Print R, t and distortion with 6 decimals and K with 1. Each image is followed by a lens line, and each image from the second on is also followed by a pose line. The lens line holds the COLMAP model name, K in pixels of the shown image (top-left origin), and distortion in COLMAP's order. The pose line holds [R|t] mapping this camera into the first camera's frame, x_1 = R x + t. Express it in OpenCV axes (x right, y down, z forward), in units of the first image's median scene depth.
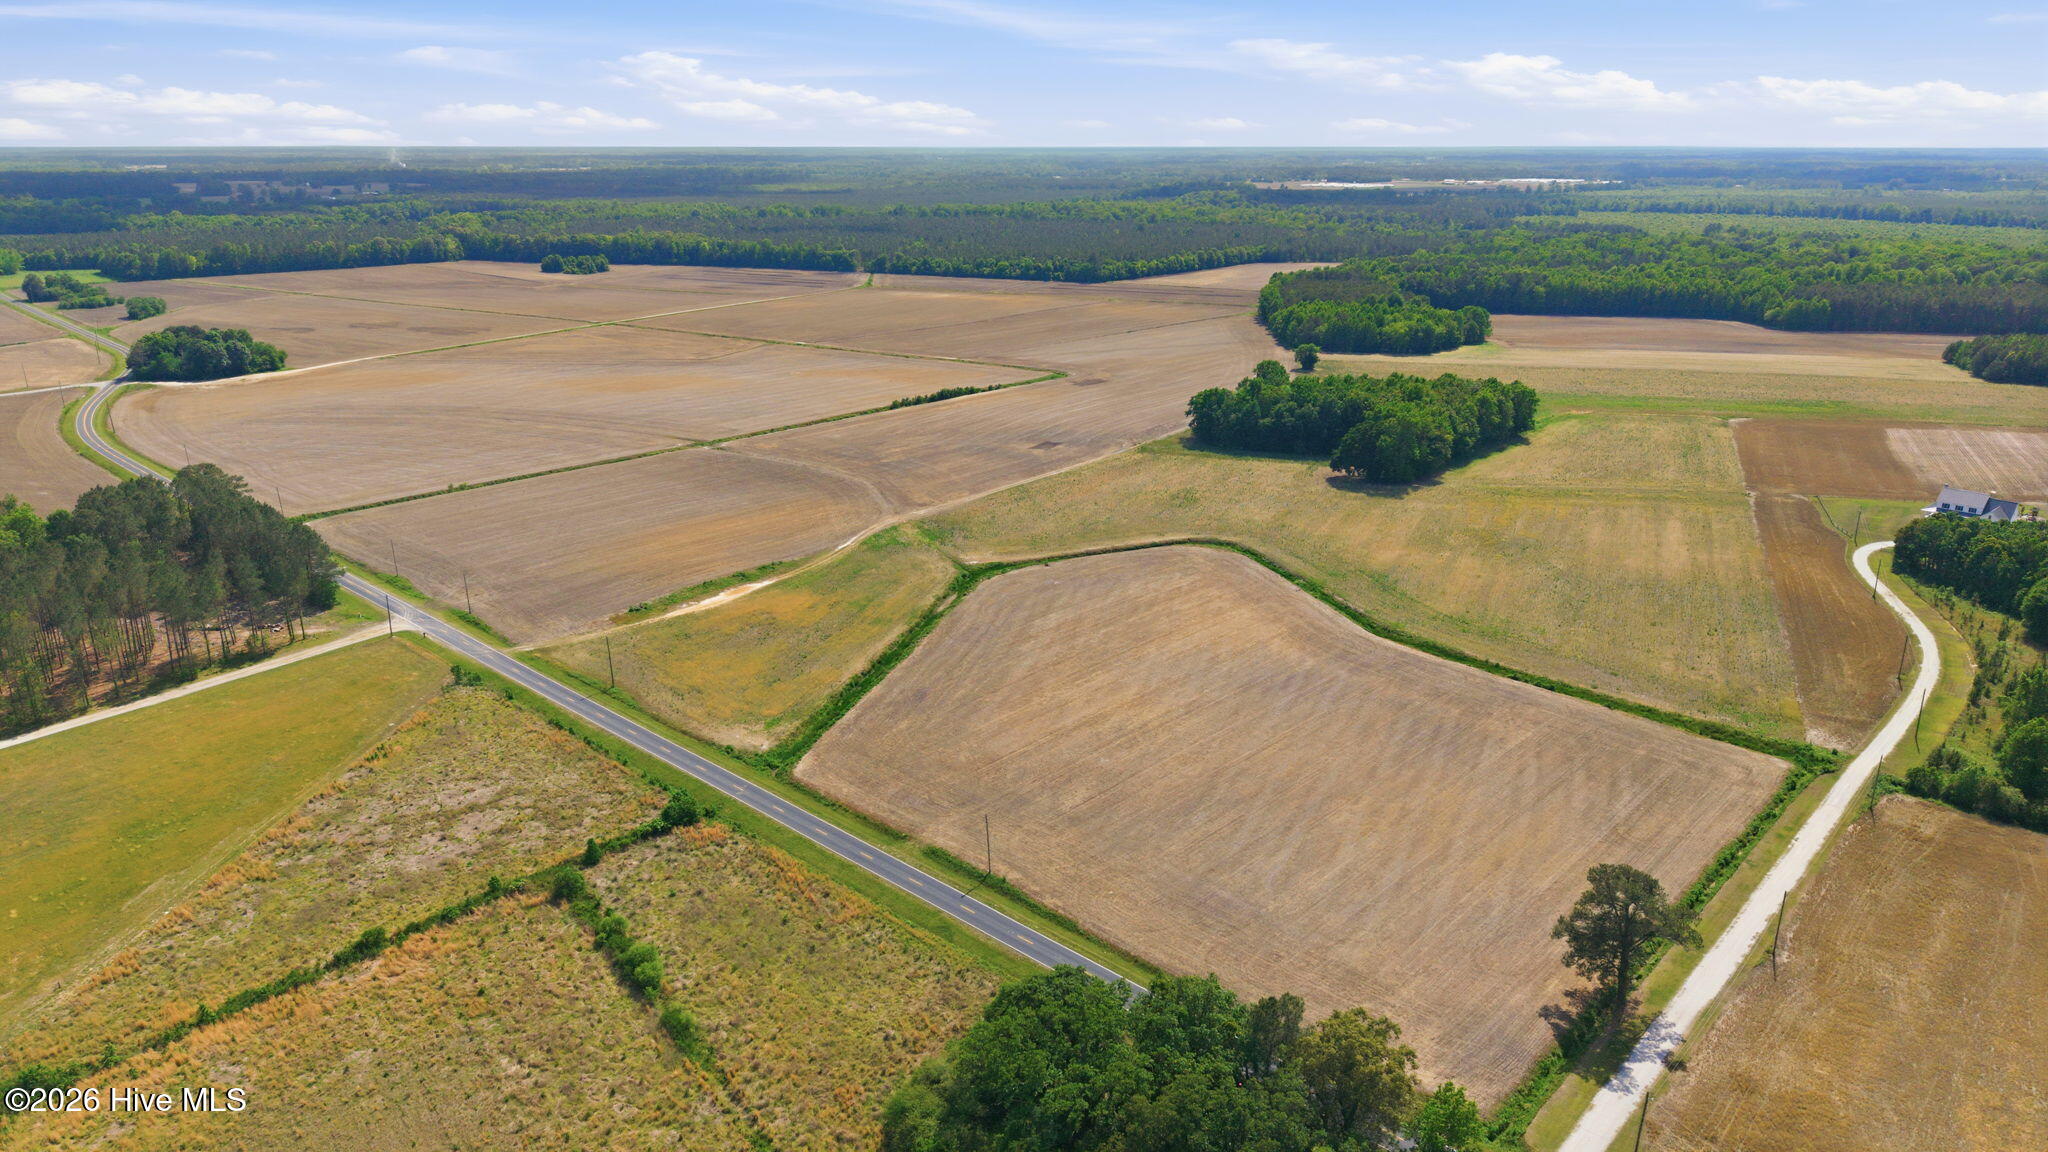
lens RADIAL K [[1371.7, 0, 1024.3], [0, 1371.7, 564.3], [0, 0, 1]] dist [0.038091, -0.045205]
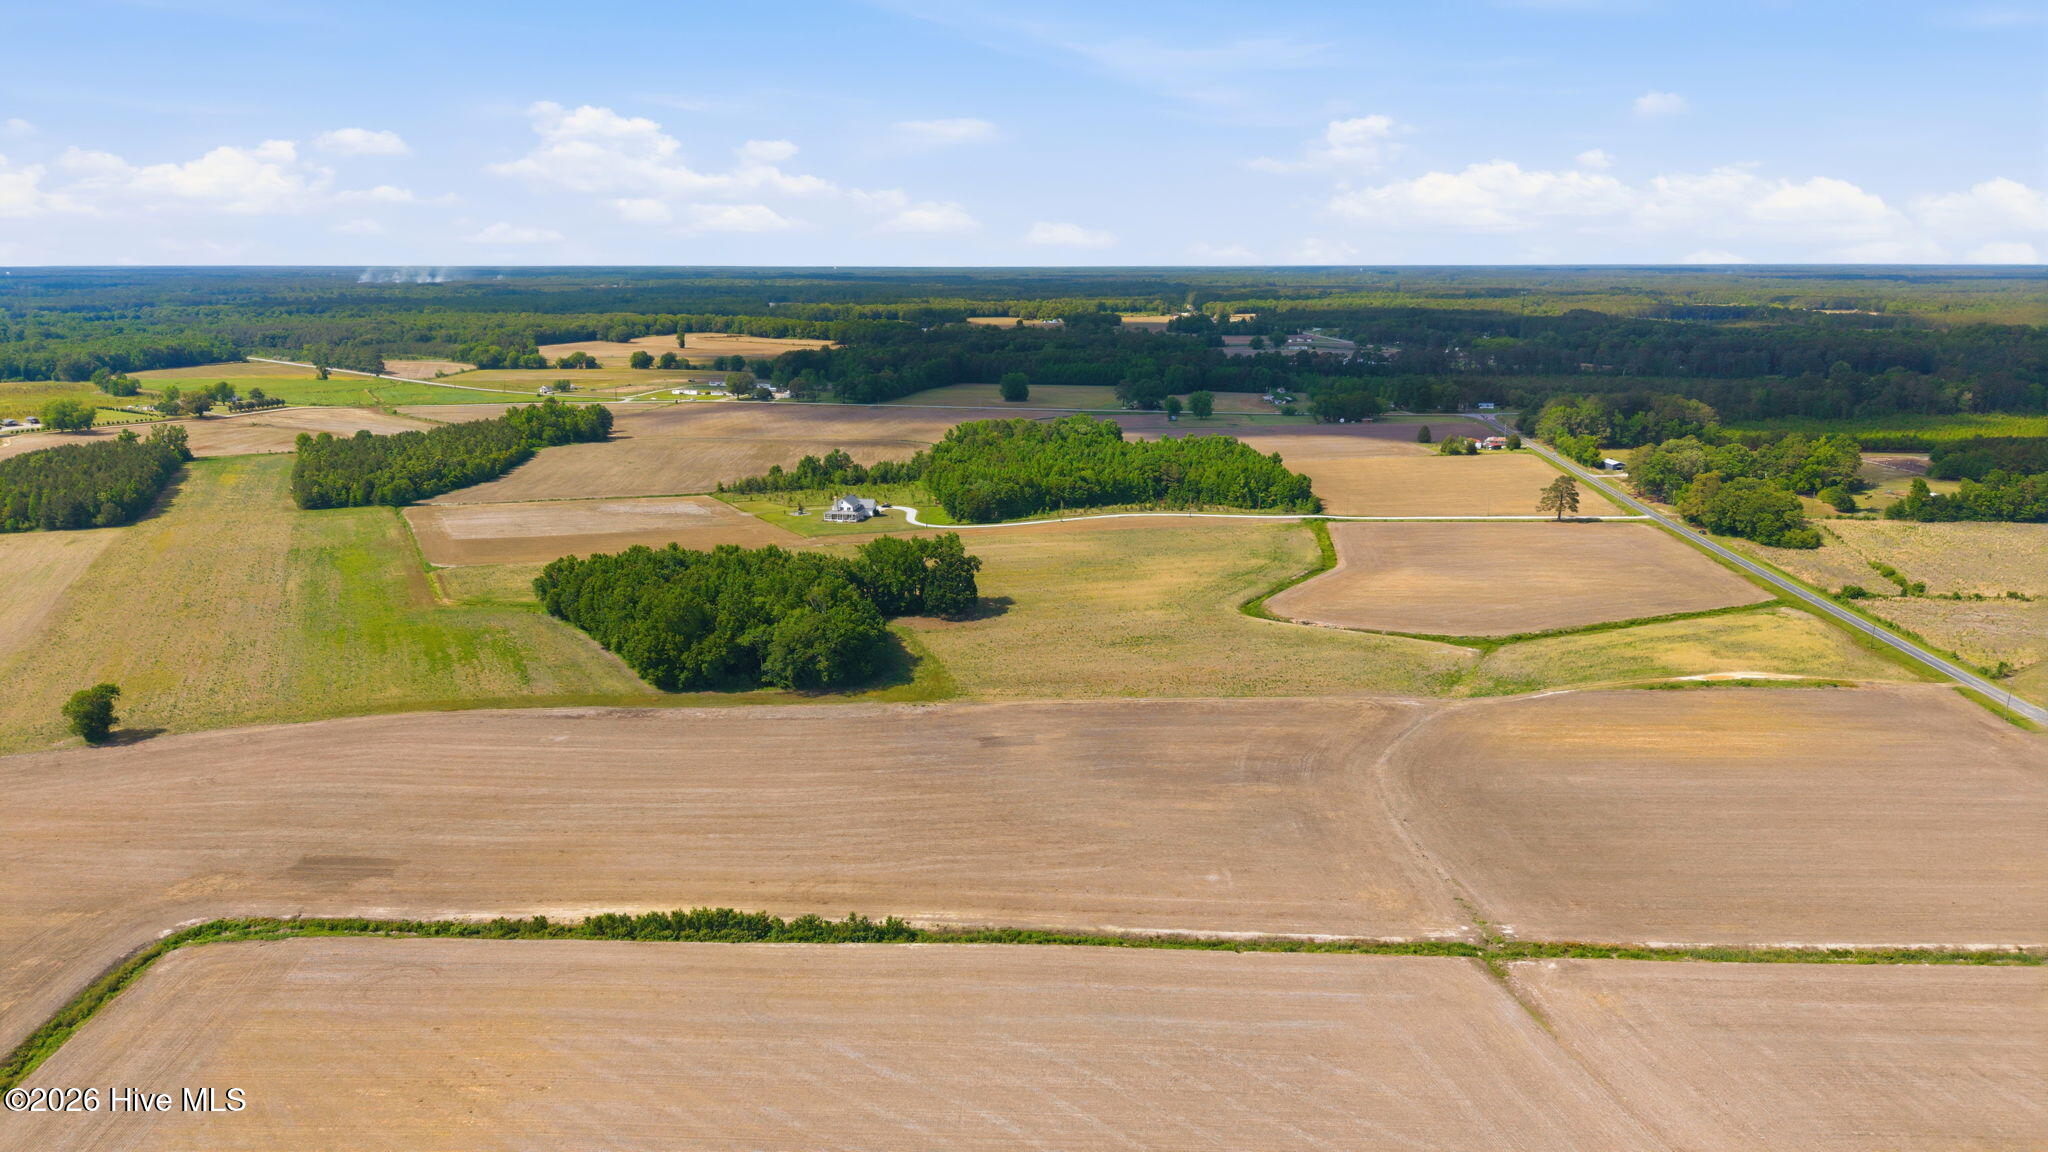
lens RADIAL K [[1371.7, 0, 1034.1], [0, 1371.7, 556.5], [0, 0, 1]] dist [0.038091, -0.045205]
pose [[-0.624907, -0.163591, 0.763367, -0.715347], [0.231568, 0.894954, 0.381357, -0.626187], [-0.745565, 0.415084, -0.521381, 2.022280]]
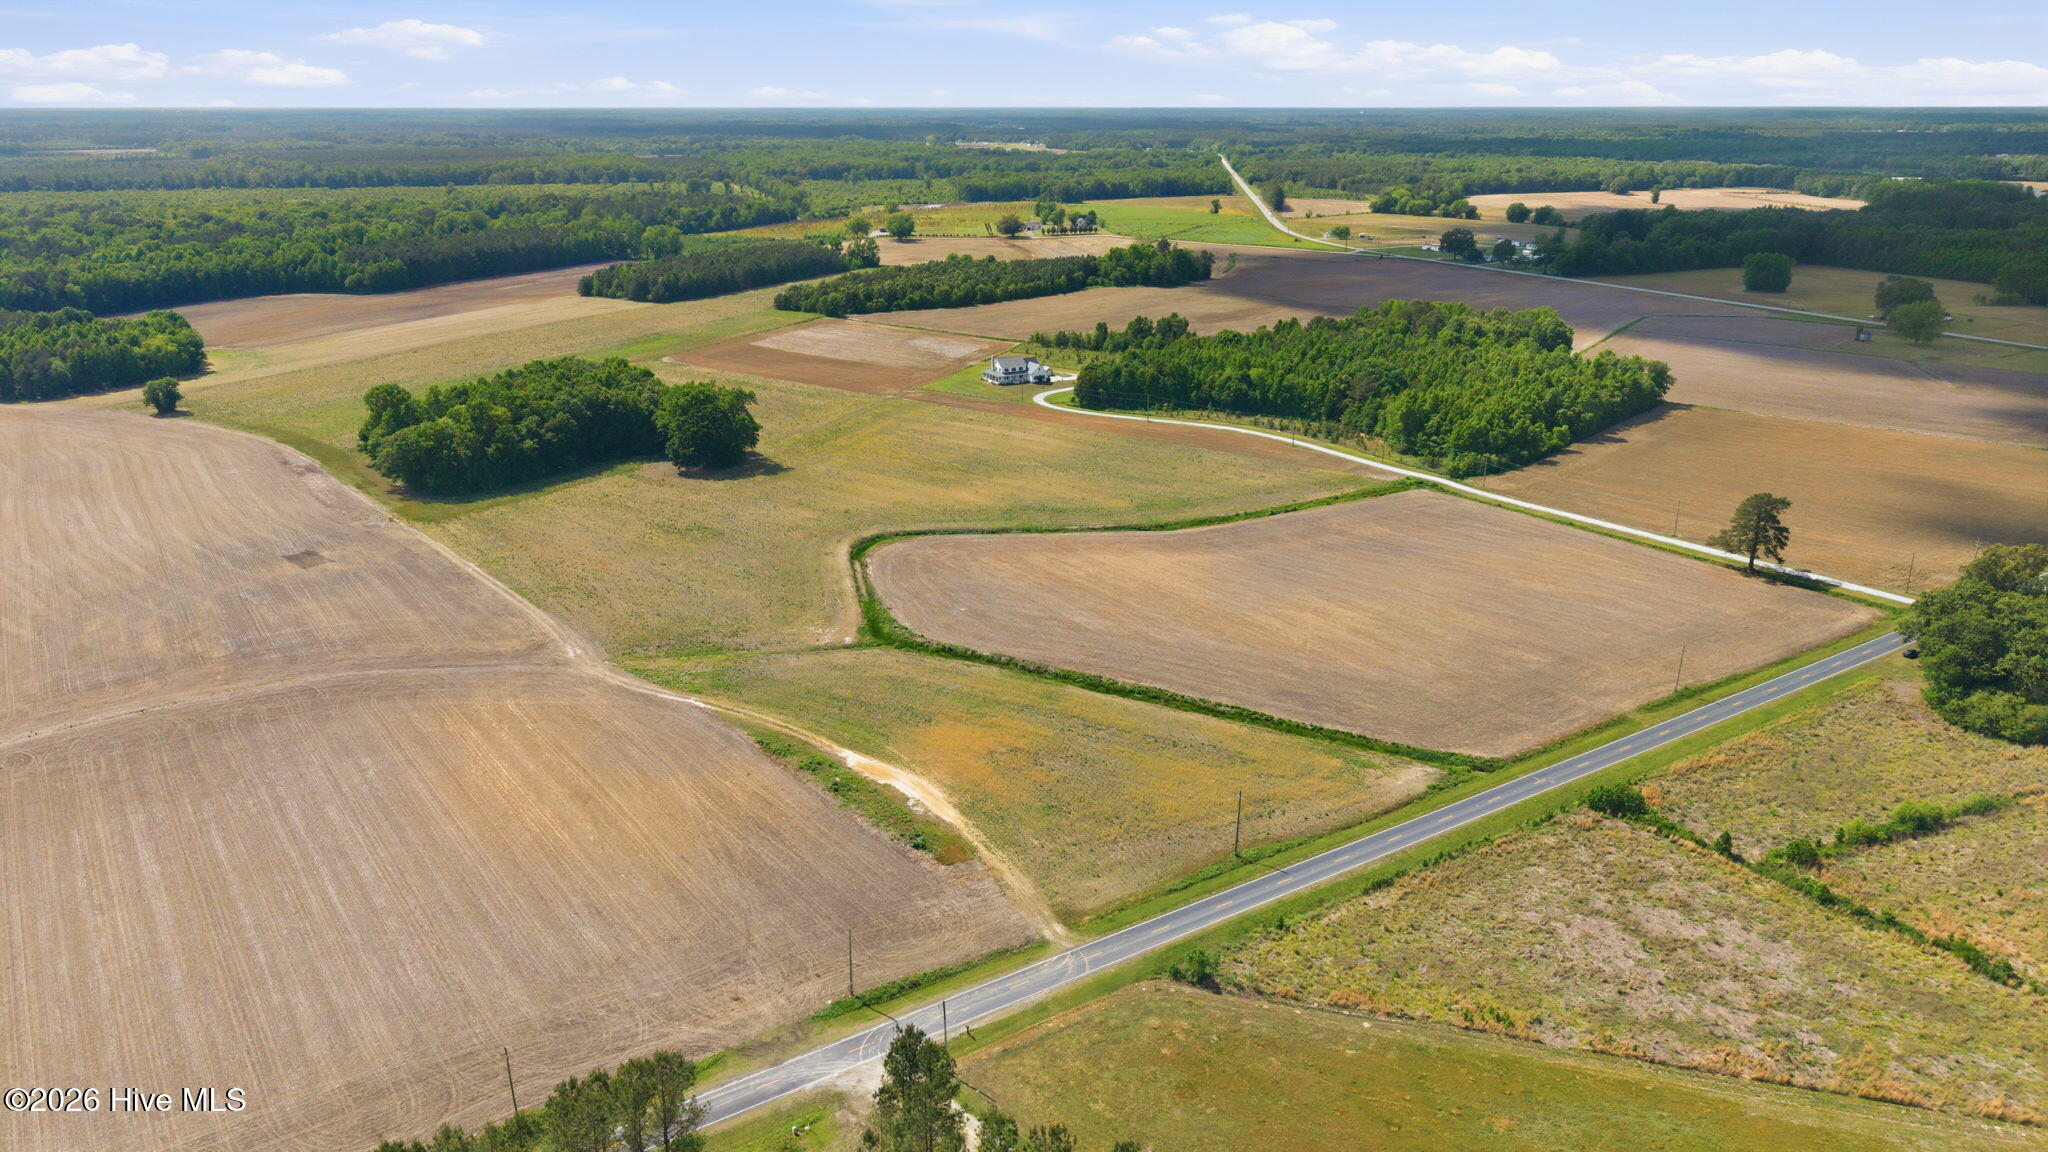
lens RADIAL K [[1371.7, 0, 1028.6], [0, 1371.7, 582.6], [0, 0, 1]] dist [0.038091, -0.045205]
pose [[0.226091, -0.321013, 0.919692, -0.832490], [0.287505, 0.924070, 0.251863, -0.229039], [-0.930711, 0.207472, 0.301217, 0.747047]]
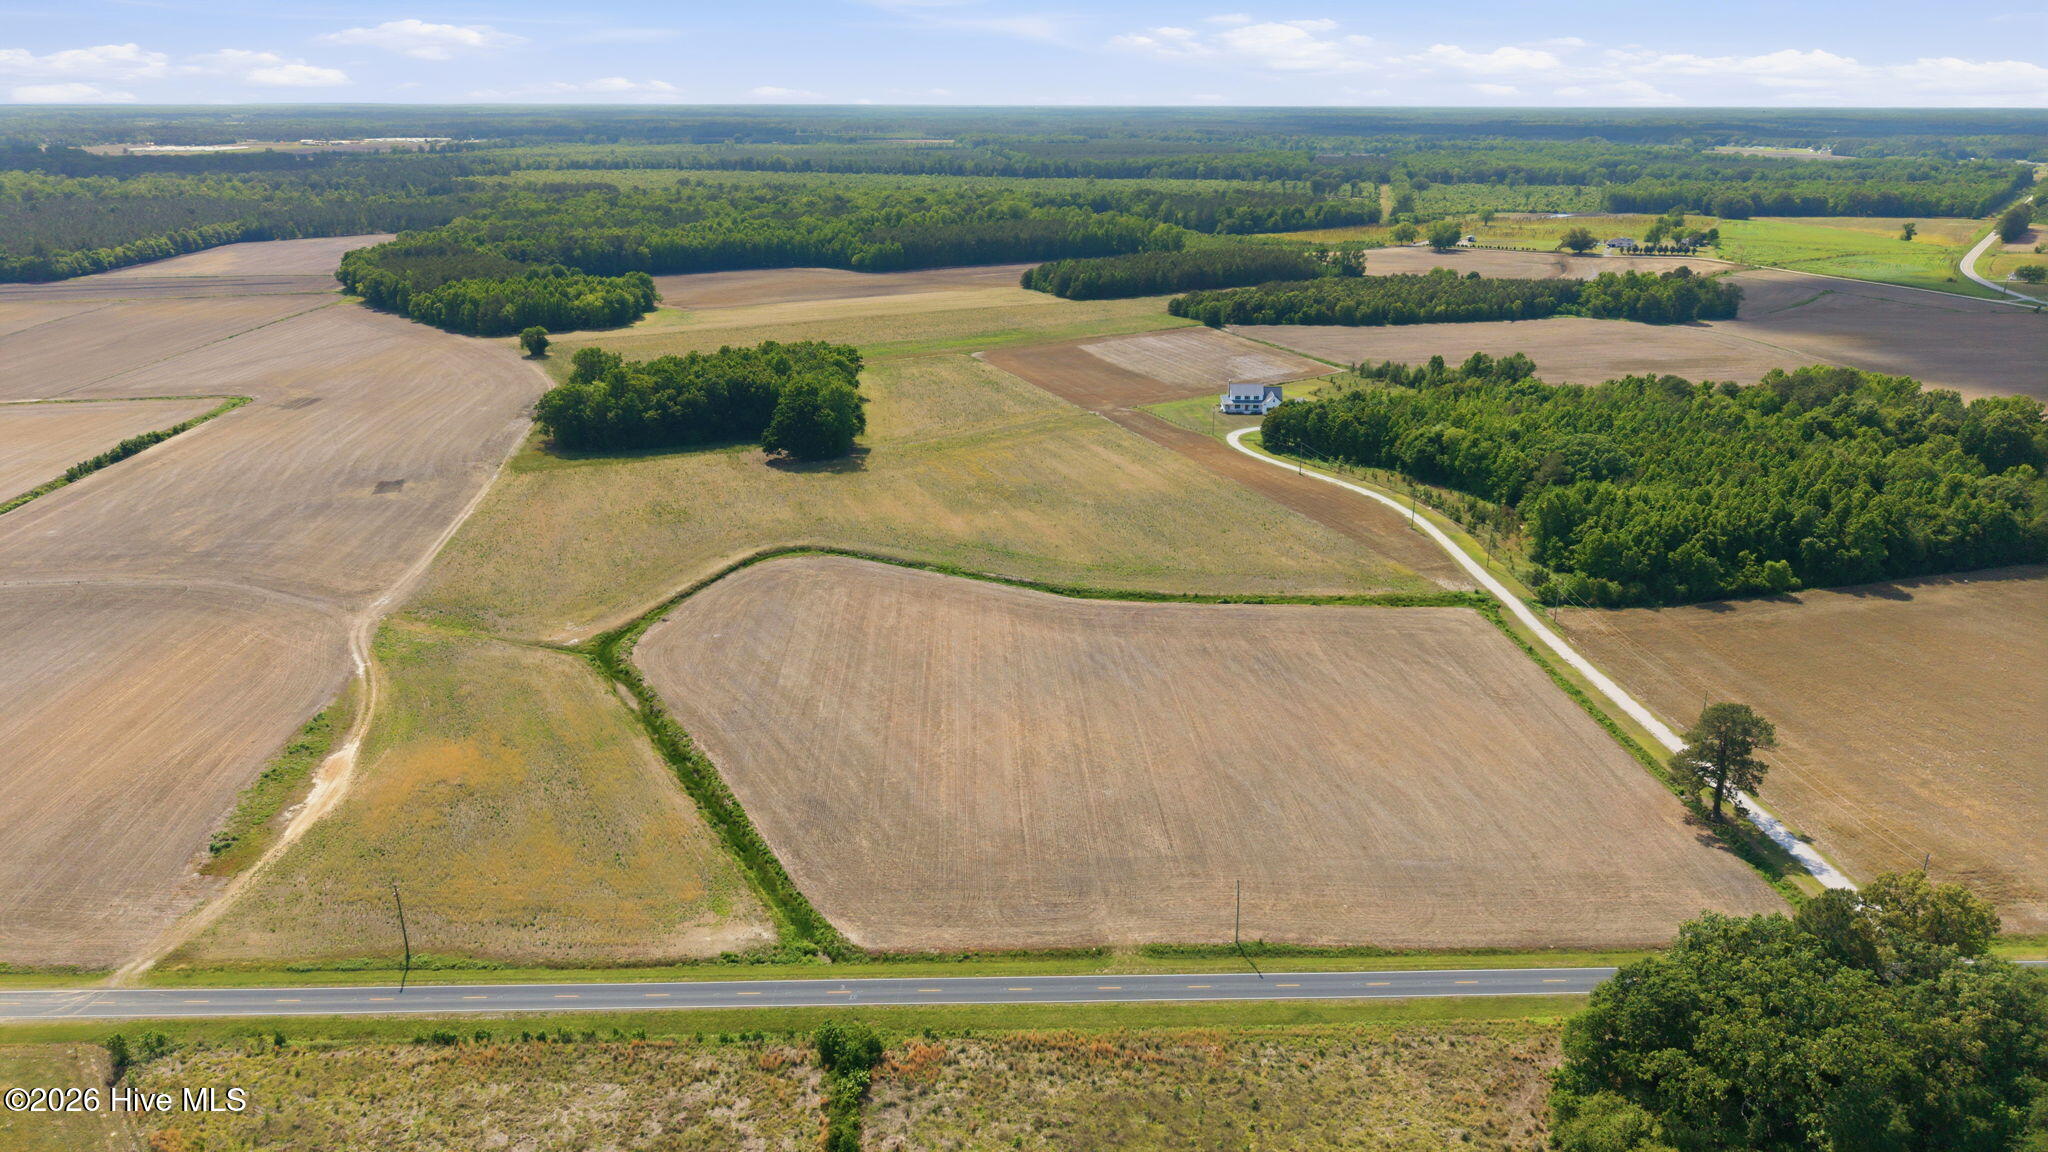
lens RADIAL K [[1371.7, 0, 1026.1], [0, 1371.7, 572.0], [0, 0, 1]] dist [0.038091, -0.045205]
pose [[0.702730, -0.228648, 0.673714, -0.428323], [0.206108, 0.971770, 0.114818, -0.087256], [-0.680947, 0.058172, 0.730018, 0.283007]]
